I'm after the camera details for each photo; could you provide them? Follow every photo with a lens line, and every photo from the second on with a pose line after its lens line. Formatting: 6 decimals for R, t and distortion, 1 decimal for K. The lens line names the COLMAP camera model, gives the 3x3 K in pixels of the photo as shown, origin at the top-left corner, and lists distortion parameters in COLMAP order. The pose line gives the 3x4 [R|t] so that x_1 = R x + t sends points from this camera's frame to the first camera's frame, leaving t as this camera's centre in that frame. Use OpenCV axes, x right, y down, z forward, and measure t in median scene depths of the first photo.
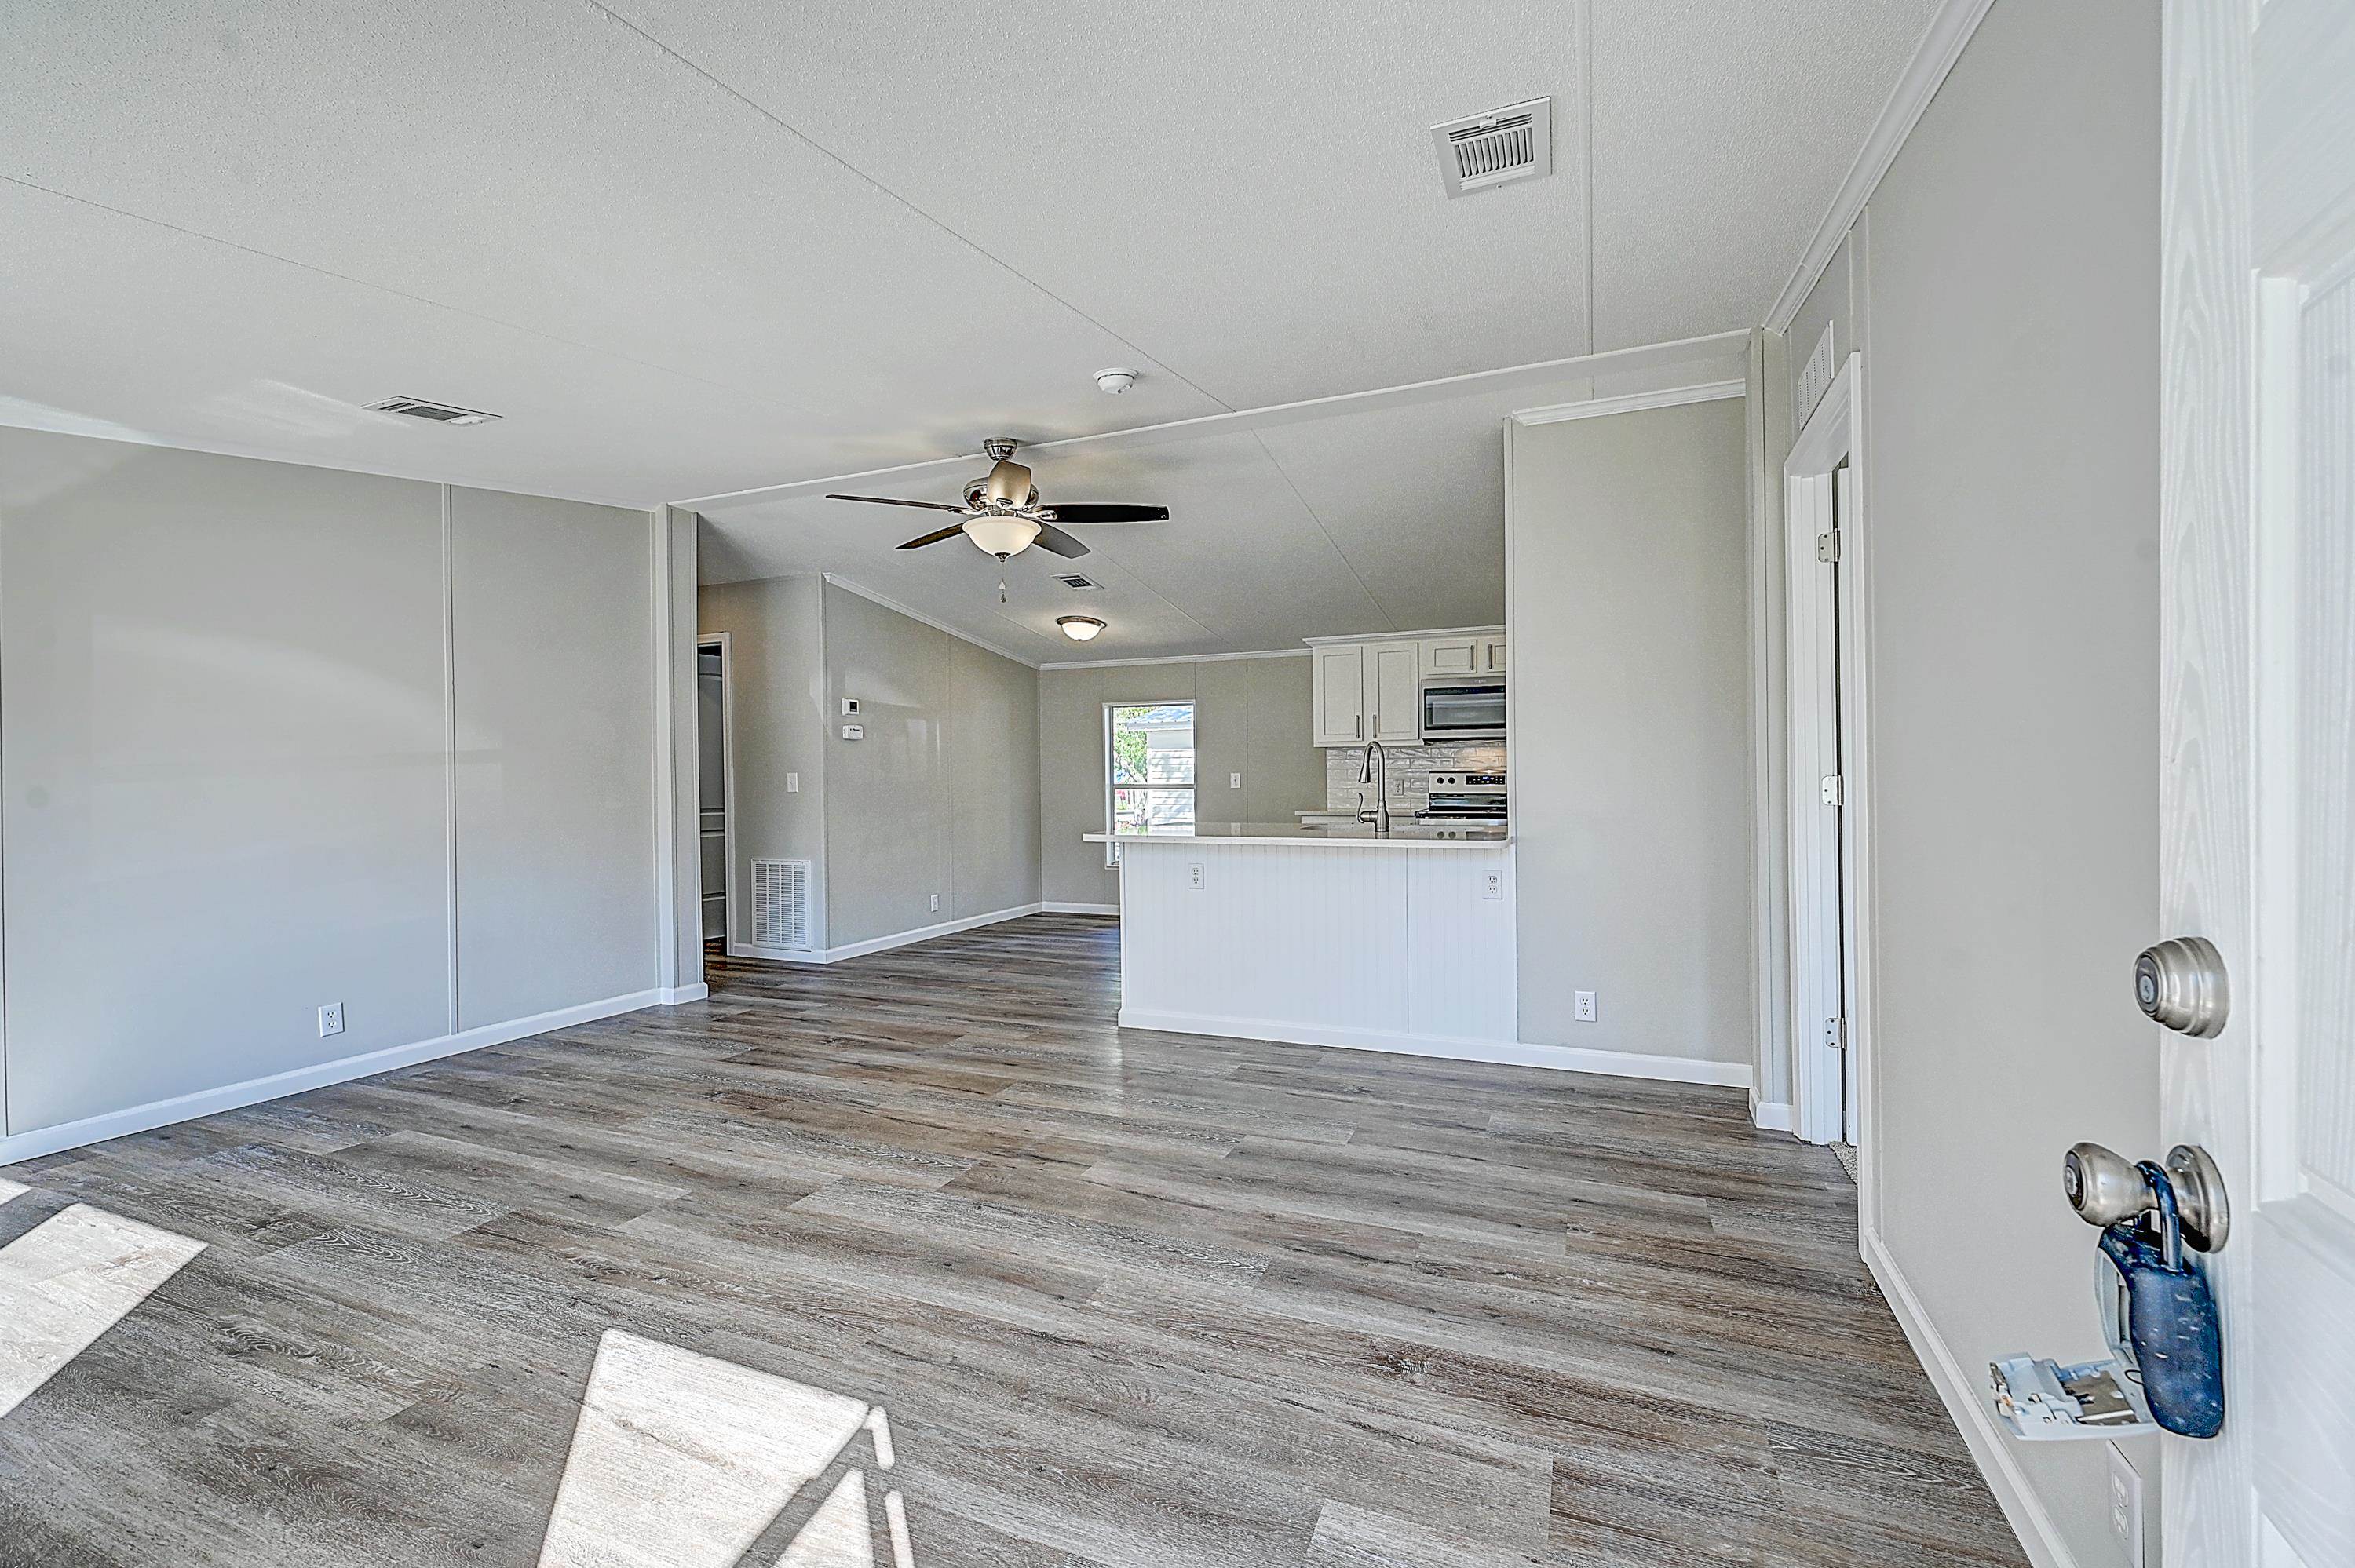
lens RADIAL K [[942.8, 0, 1177.5], [0, 942.8, 784.0], [0, 0, 1]] dist [-0.002693, -0.000948]
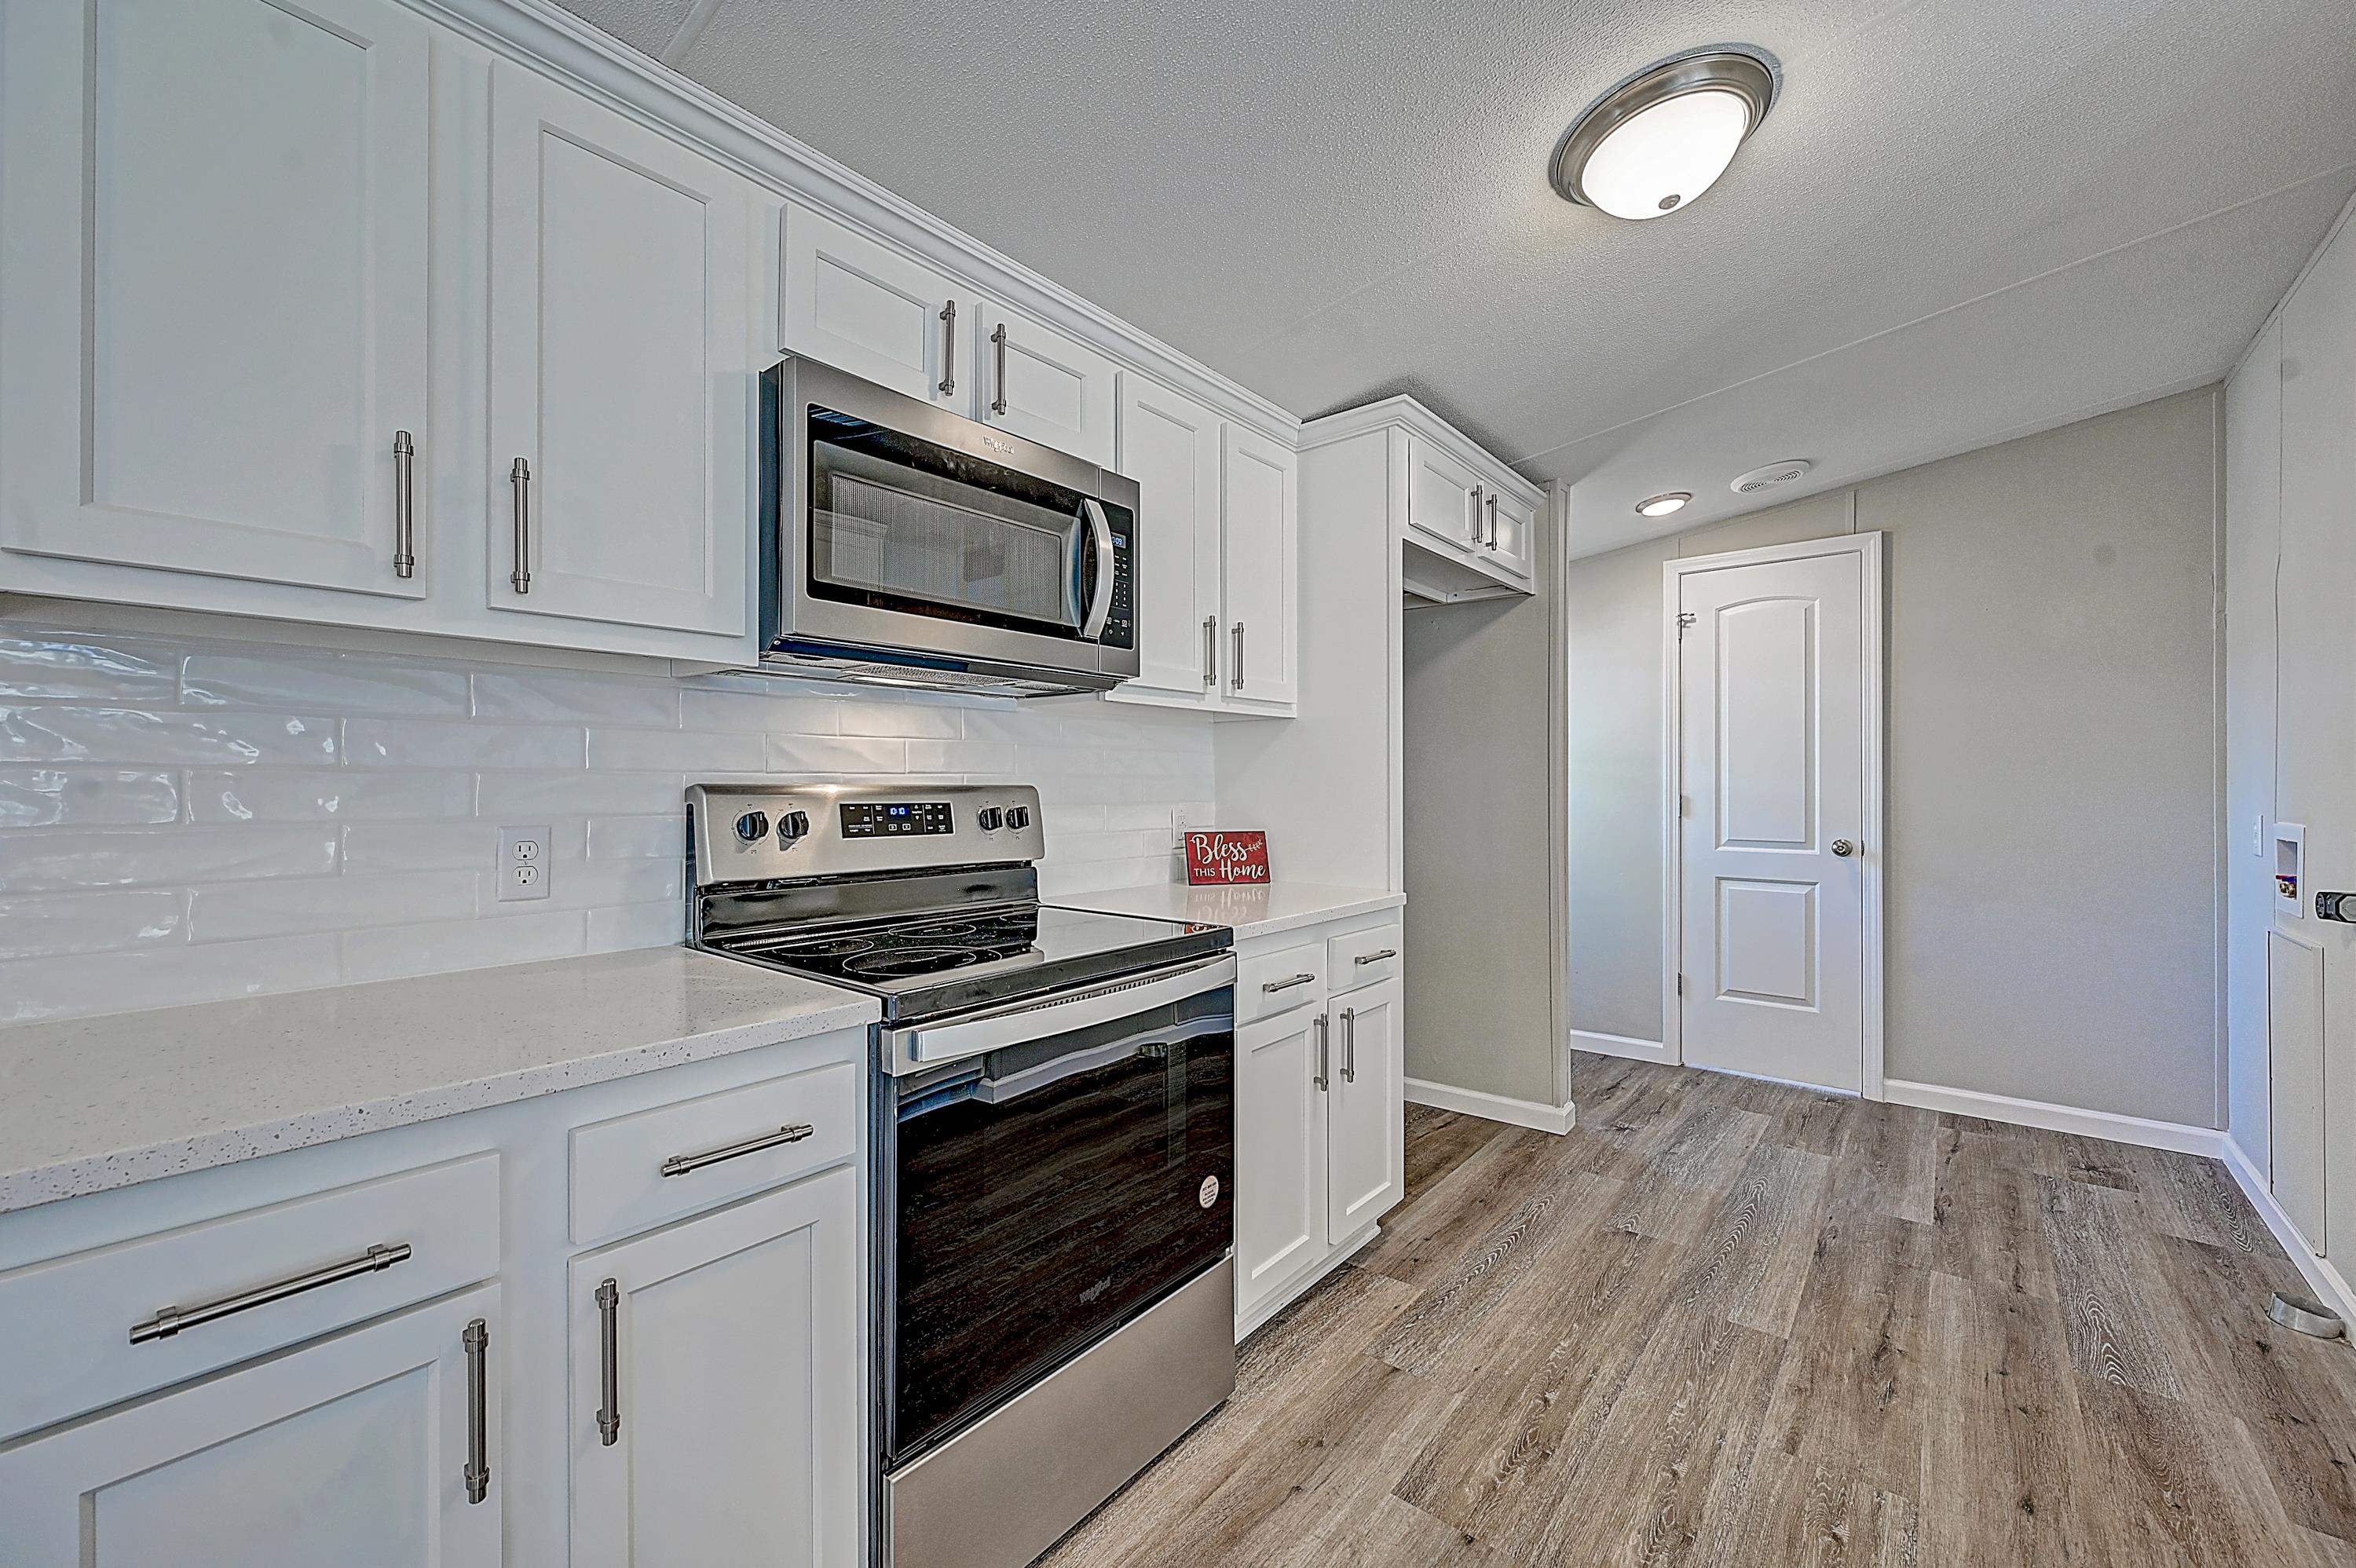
lens RADIAL K [[943.3, 0, 1178.0], [0, 943.3, 784.0], [0, 0, 1]] dist [-0.002693, -0.000948]
pose [[0.294397, 0.004546, 0.955673, 0.167862], [-0.005706, 0.999979, -0.002999, -0.031097], [-0.955666, -0.004571, 0.294416, 1.740822]]
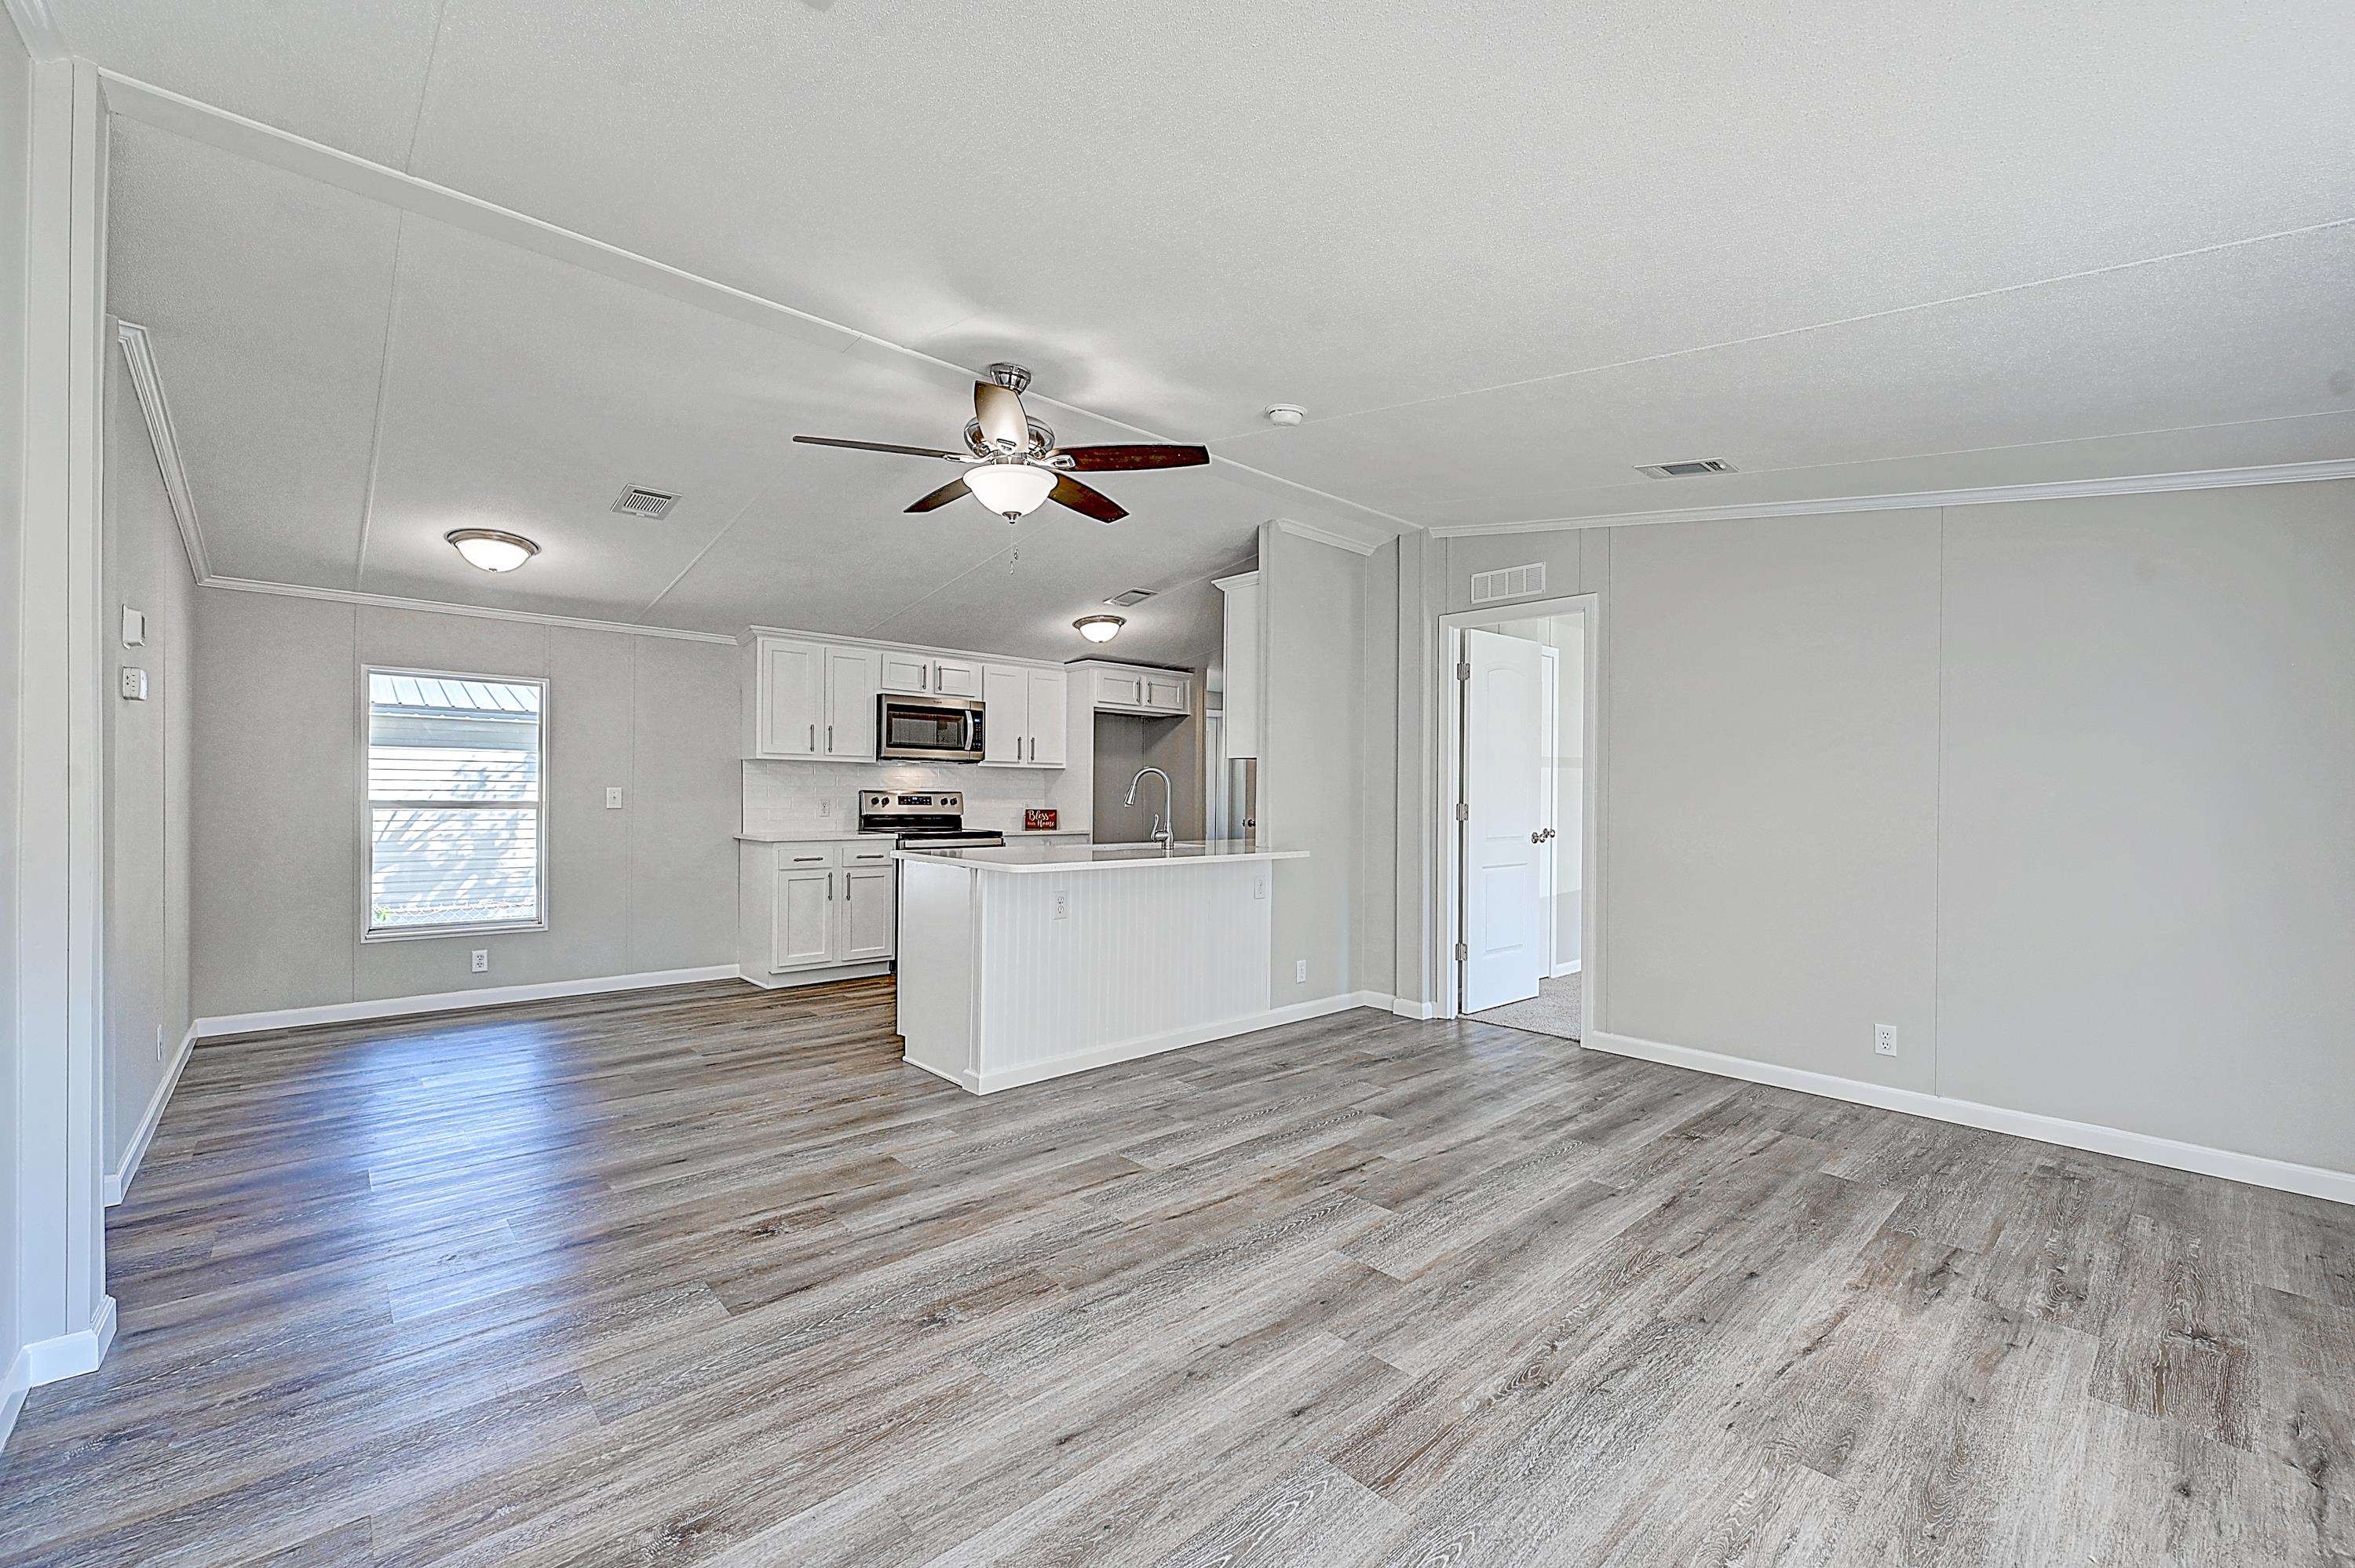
lens RADIAL K [[994.6, 0, 1208.7], [0, 994.6, 776.1], [0, 0, 1]] dist [-0.000560, 0.000513]
pose [[0.405306, 0.031928, 0.913623, -1.059472], [-0.007291, 0.999471, -0.031693, 0.000478], [-0.914152, 0.006184, 0.405324, 0.604197]]
